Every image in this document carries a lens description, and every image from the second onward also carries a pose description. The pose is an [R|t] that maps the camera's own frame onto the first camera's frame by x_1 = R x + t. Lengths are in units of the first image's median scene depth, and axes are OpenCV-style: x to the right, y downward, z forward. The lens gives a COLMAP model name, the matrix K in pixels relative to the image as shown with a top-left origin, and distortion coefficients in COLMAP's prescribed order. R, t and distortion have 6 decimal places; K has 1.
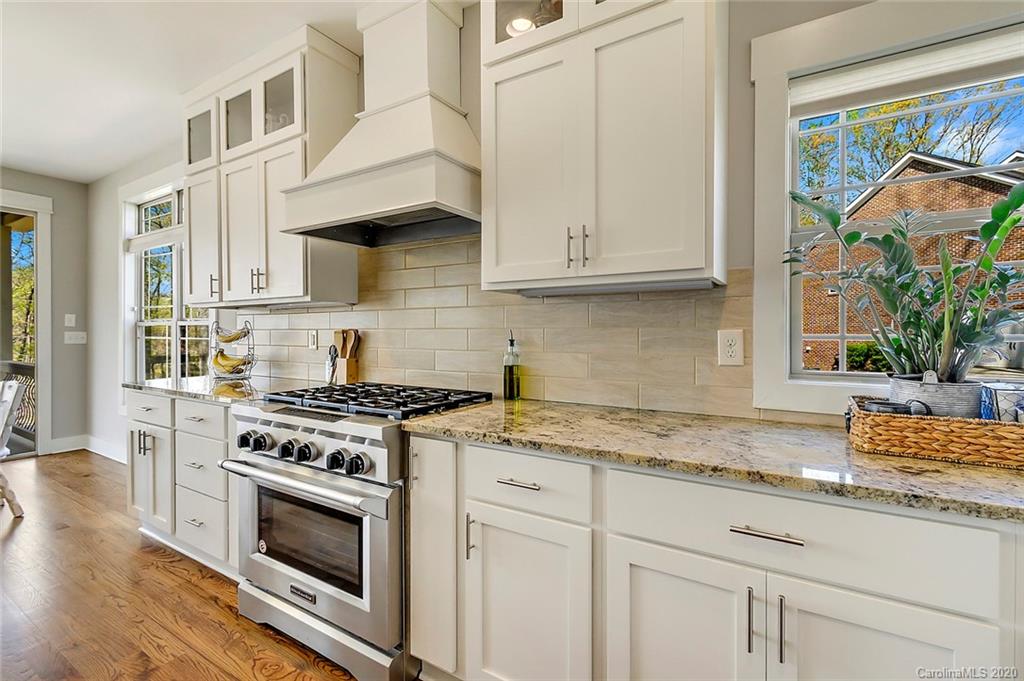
lens RADIAL K [[459.1, 0, 516.3], [0, 459.1, 338.5], [0, 0, 1]] dist [0.000017, -0.001520]
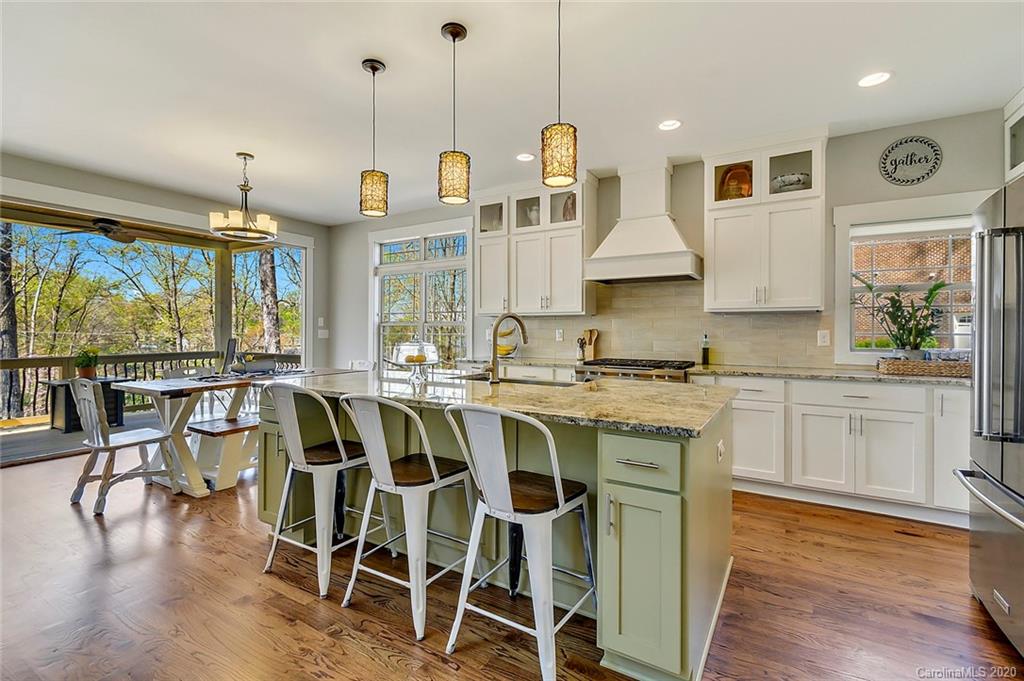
lens RADIAL K [[459.1, 0, 516.3], [0, 459.1, 338.5], [0, 0, 1]] dist [0.000017, -0.001520]
pose [[0.999910, 0.001311, 0.013385, -1.033594], [-0.001384, 0.999984, 0.005402, 0.009489], [-0.013377, -0.005421, 0.999896, -1.196979]]
